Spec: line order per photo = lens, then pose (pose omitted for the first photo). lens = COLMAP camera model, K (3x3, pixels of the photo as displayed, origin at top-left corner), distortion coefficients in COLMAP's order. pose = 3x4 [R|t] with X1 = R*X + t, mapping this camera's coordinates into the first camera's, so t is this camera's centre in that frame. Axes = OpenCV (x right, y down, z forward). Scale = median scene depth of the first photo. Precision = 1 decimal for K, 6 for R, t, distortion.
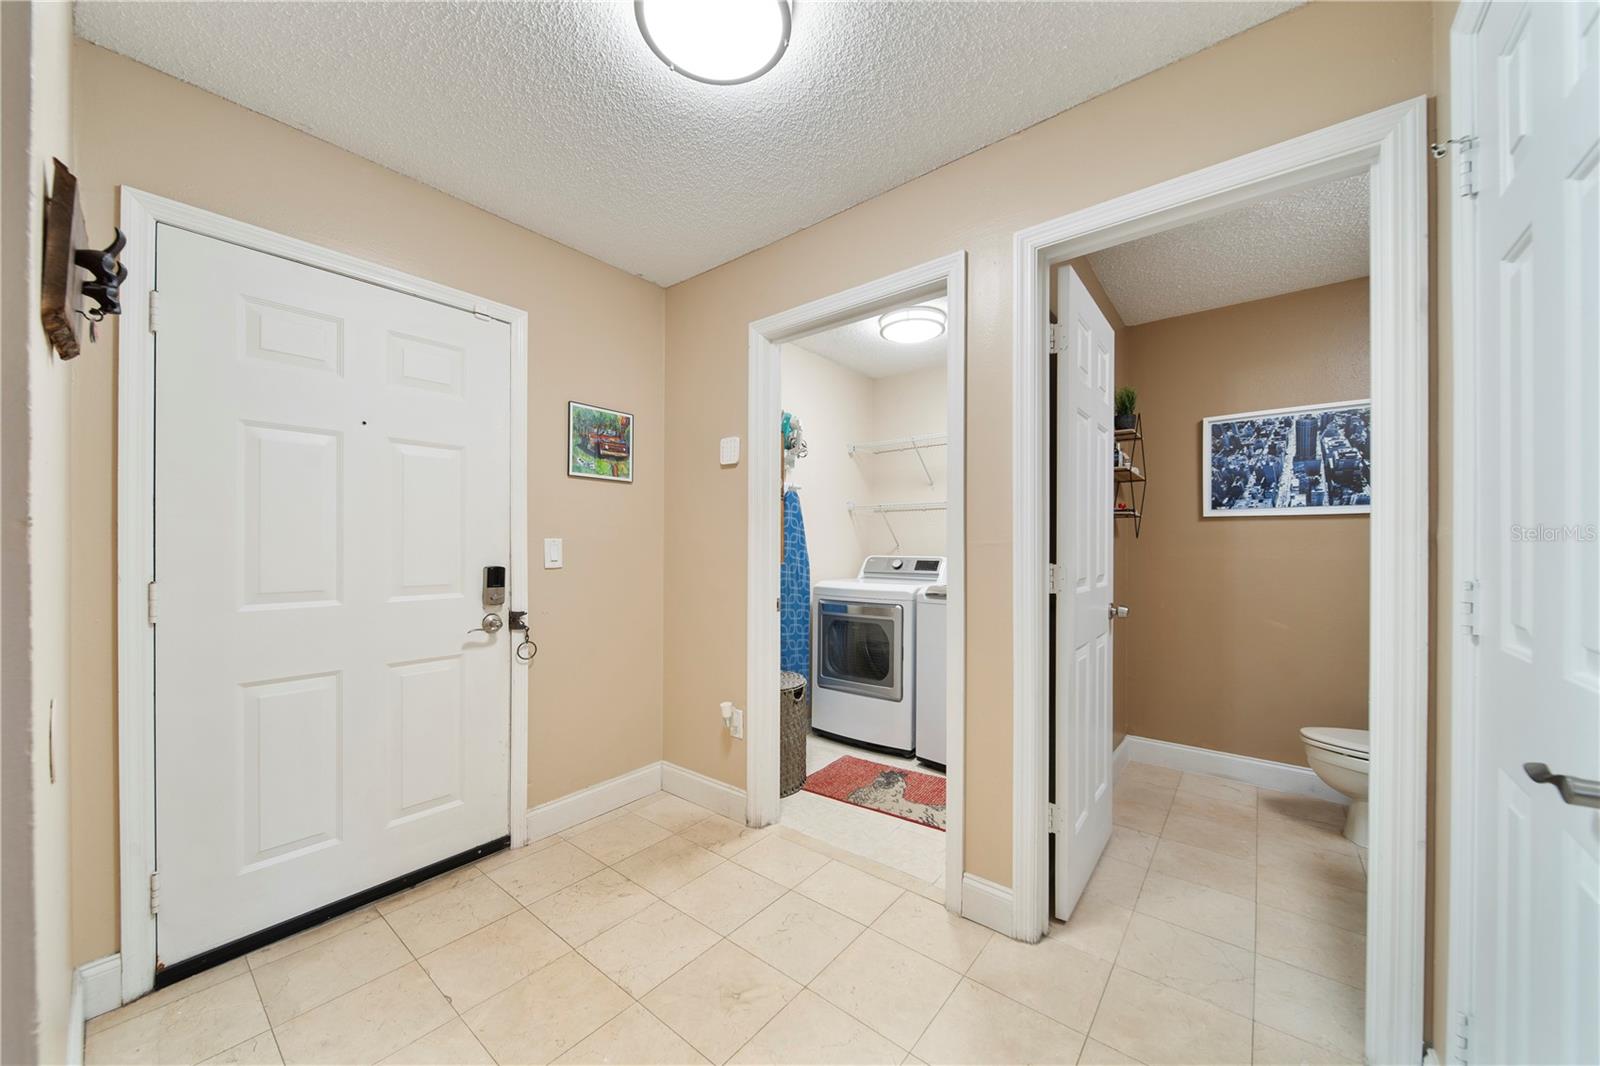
lens RADIAL K [[574.7, 0, 799.5], [0, 574.7, 543.3], [0, 0, 1]] dist [0.002359, -0.002803]
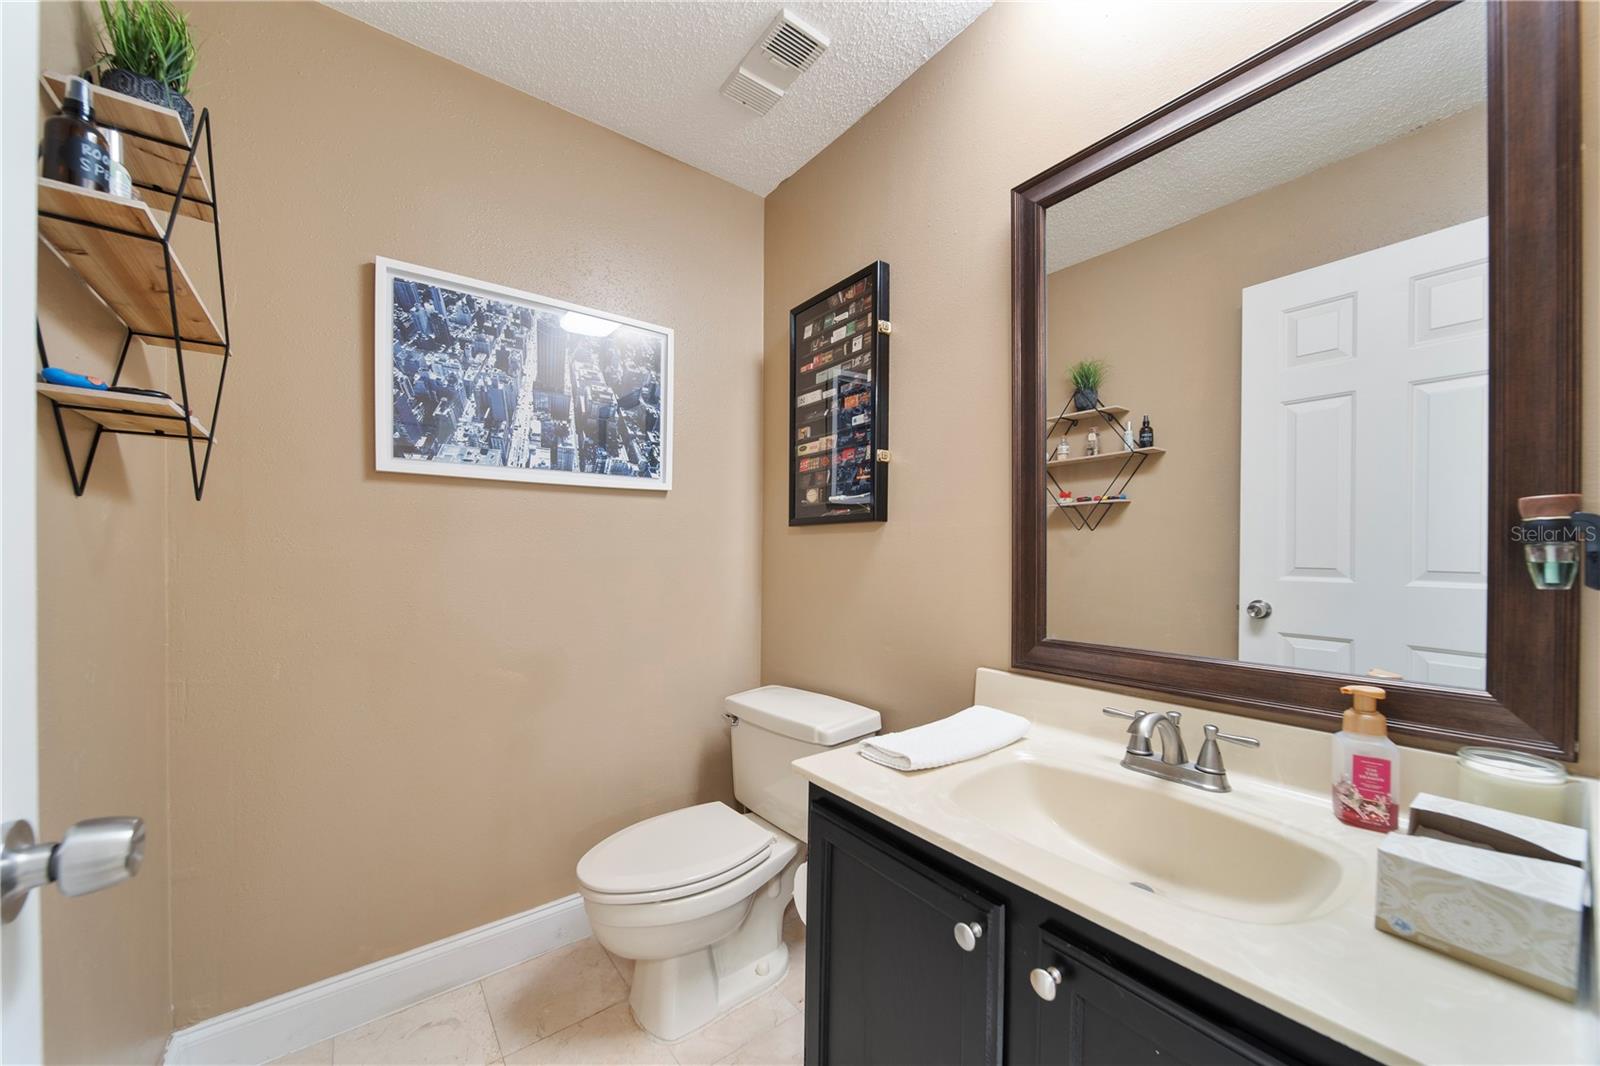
lens RADIAL K [[574.7, 0, 792.8], [0, 574.7, 559.2], [0, 0, 1]] dist [0.002359, -0.002803]
pose [[0.241108, -0.011856, 0.970426, 0.329609], [-0.004816, 0.999898, 0.013413, 0.017940], [-0.970486, -0.007907, 0.241026, 0.557509]]
